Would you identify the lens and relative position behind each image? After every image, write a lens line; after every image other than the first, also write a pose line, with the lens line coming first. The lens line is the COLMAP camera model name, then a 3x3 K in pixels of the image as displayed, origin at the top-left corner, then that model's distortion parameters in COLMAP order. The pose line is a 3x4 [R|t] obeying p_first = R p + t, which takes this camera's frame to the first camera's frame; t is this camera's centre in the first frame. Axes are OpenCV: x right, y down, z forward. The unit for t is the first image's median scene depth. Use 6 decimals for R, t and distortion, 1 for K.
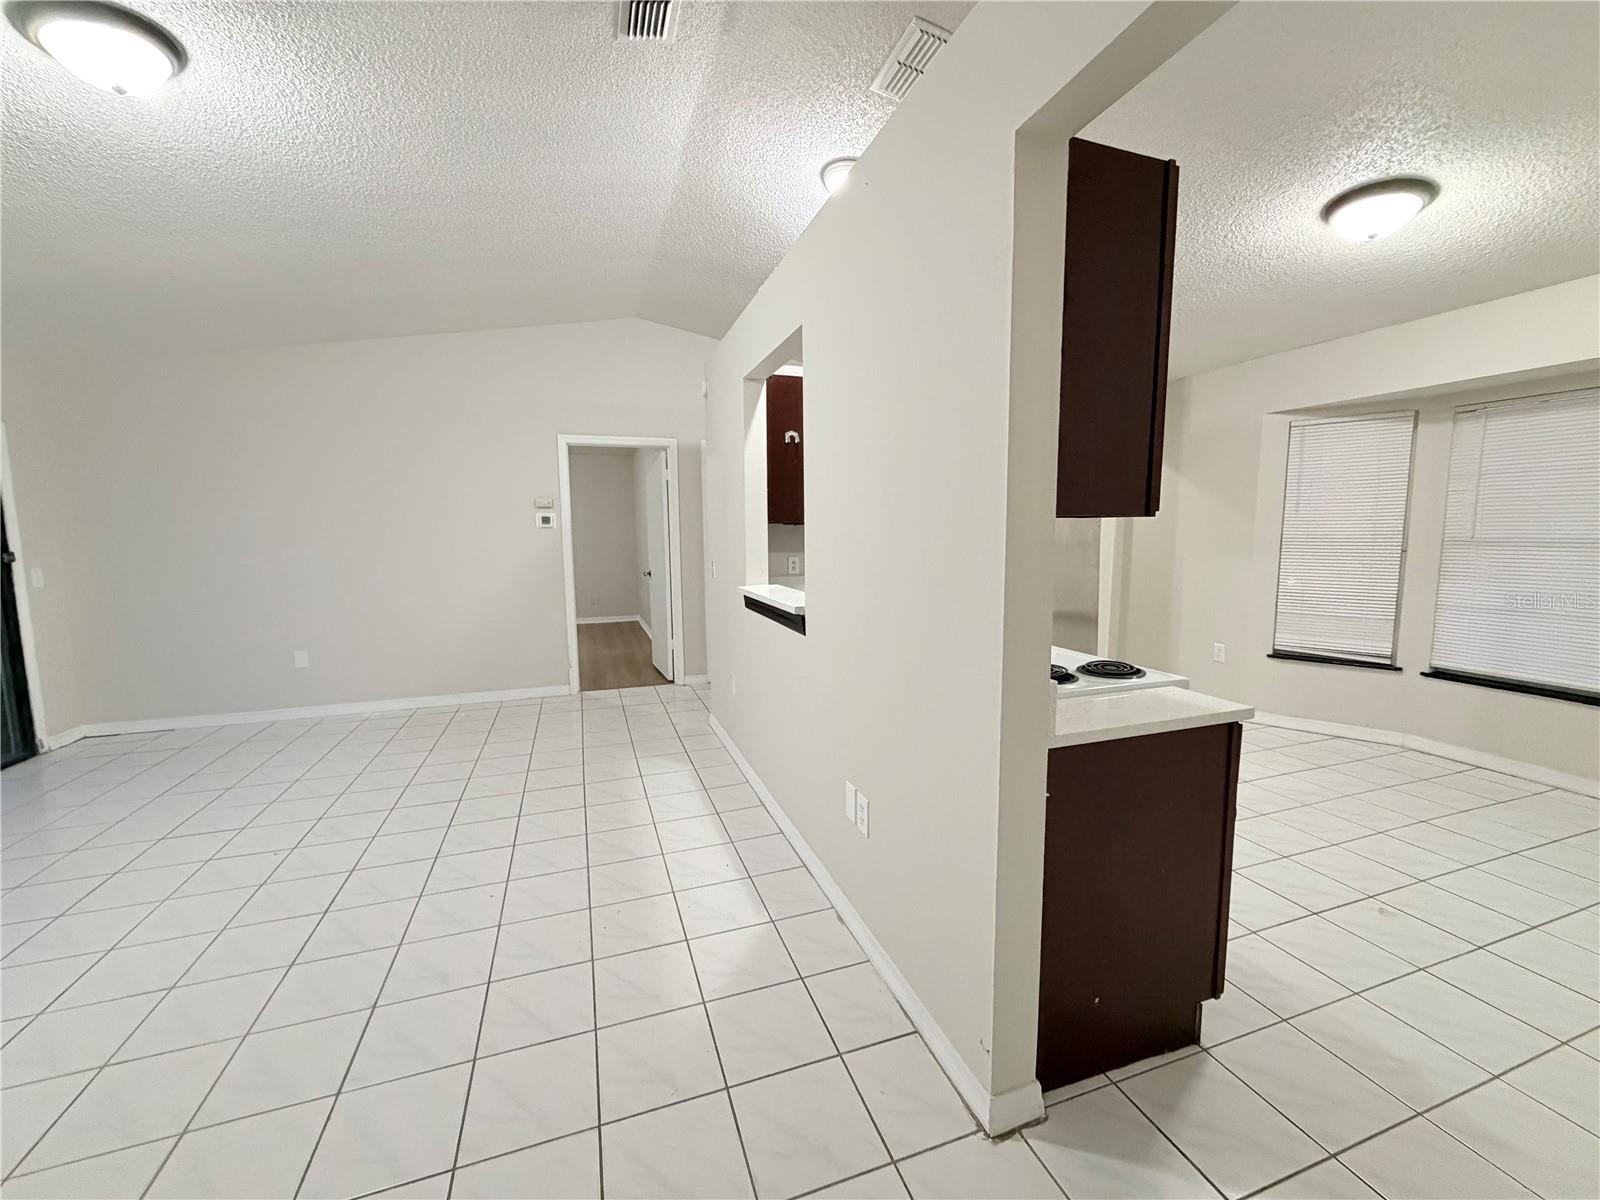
lens RADIAL K [[637.1, 0, 796.8], [0, 637.1, 599.4], [0, 0, 1]] dist [0.000931, 0.000068]
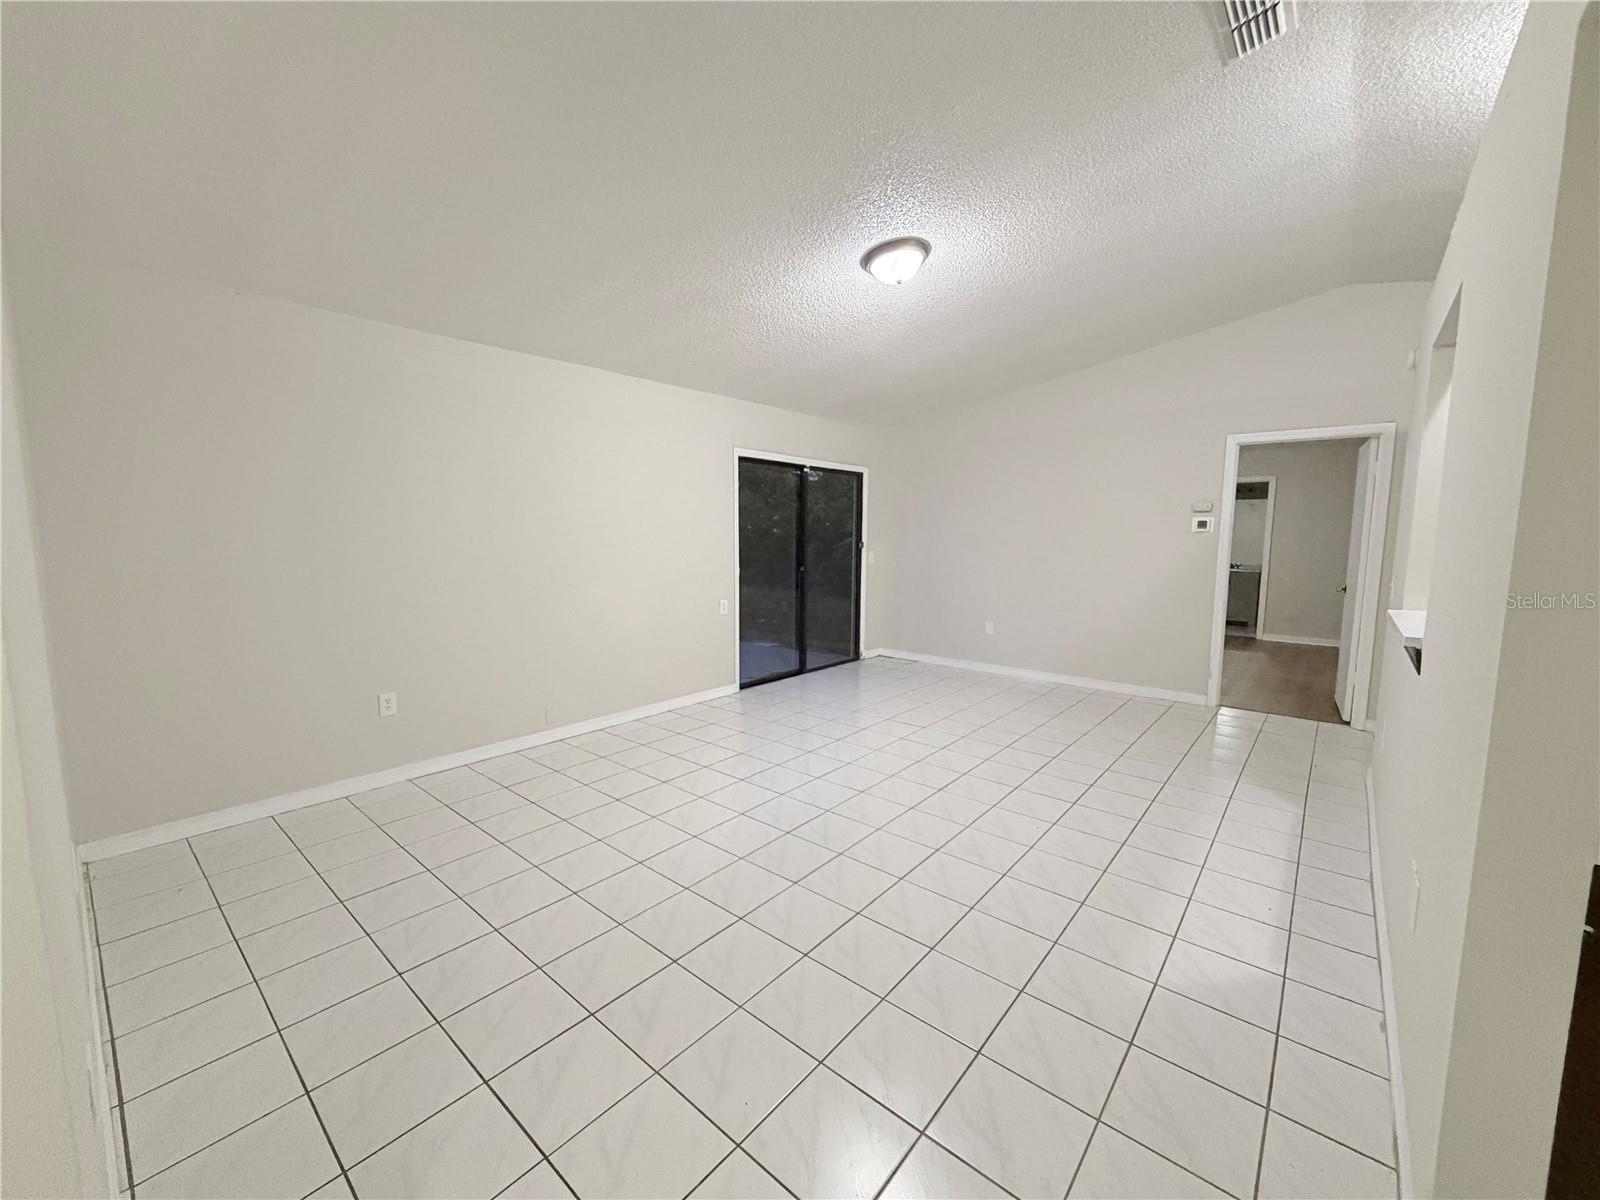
lens RADIAL K [[637.1, 0, 796.8], [0, 637.1, 599.4], [0, 0, 1]] dist [0.000931, 0.000068]
pose [[0.507948, 0.104501, -0.855025, 0.163074], [-0.106802, 0.992595, 0.057867, 0.000364], [0.854741, 0.061925, 0.515347, -0.039437]]
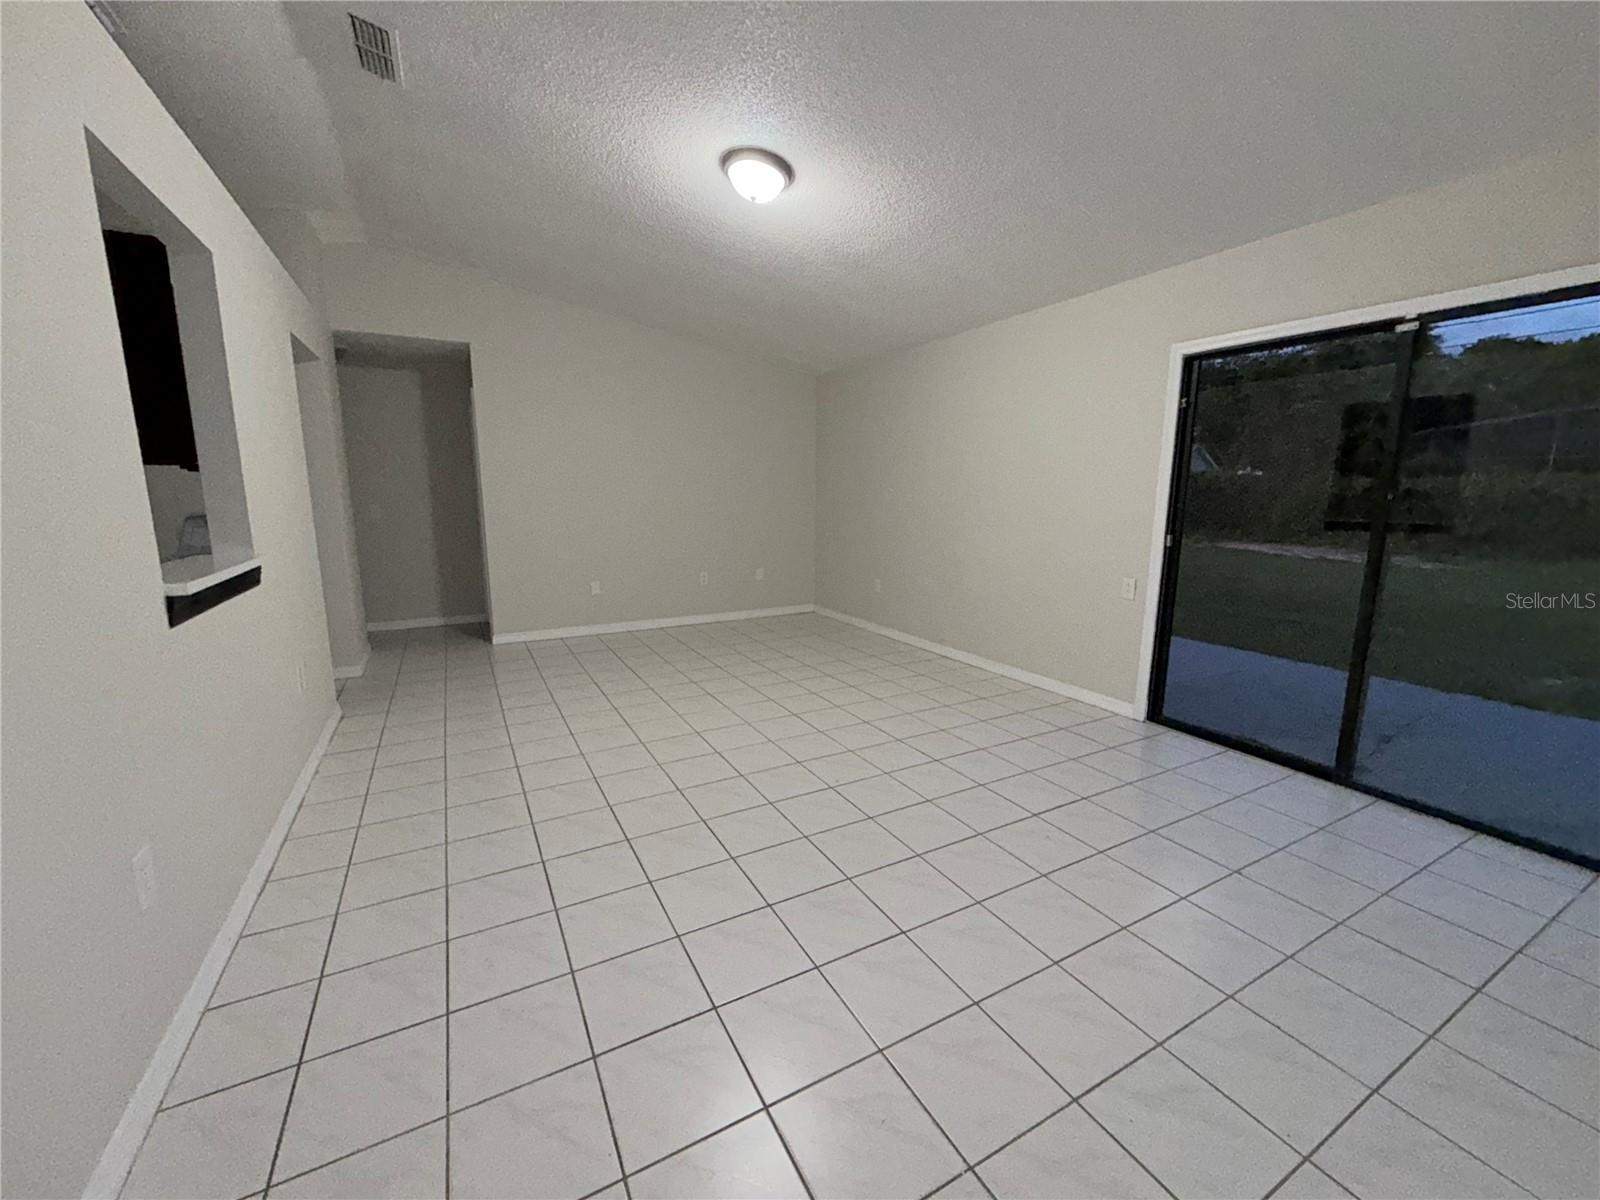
lens RADIAL K [[637.1, 0, 796.8], [0, 637.1, 599.4], [0, 0, 1]] dist [0.000931, 0.000068]
pose [[-0.986288, 0.030624, -0.162169, -0.353724], [-0.015195, 0.961608, 0.274005, -0.106051], [0.164334, 0.272712, -0.947957, 1.153729]]
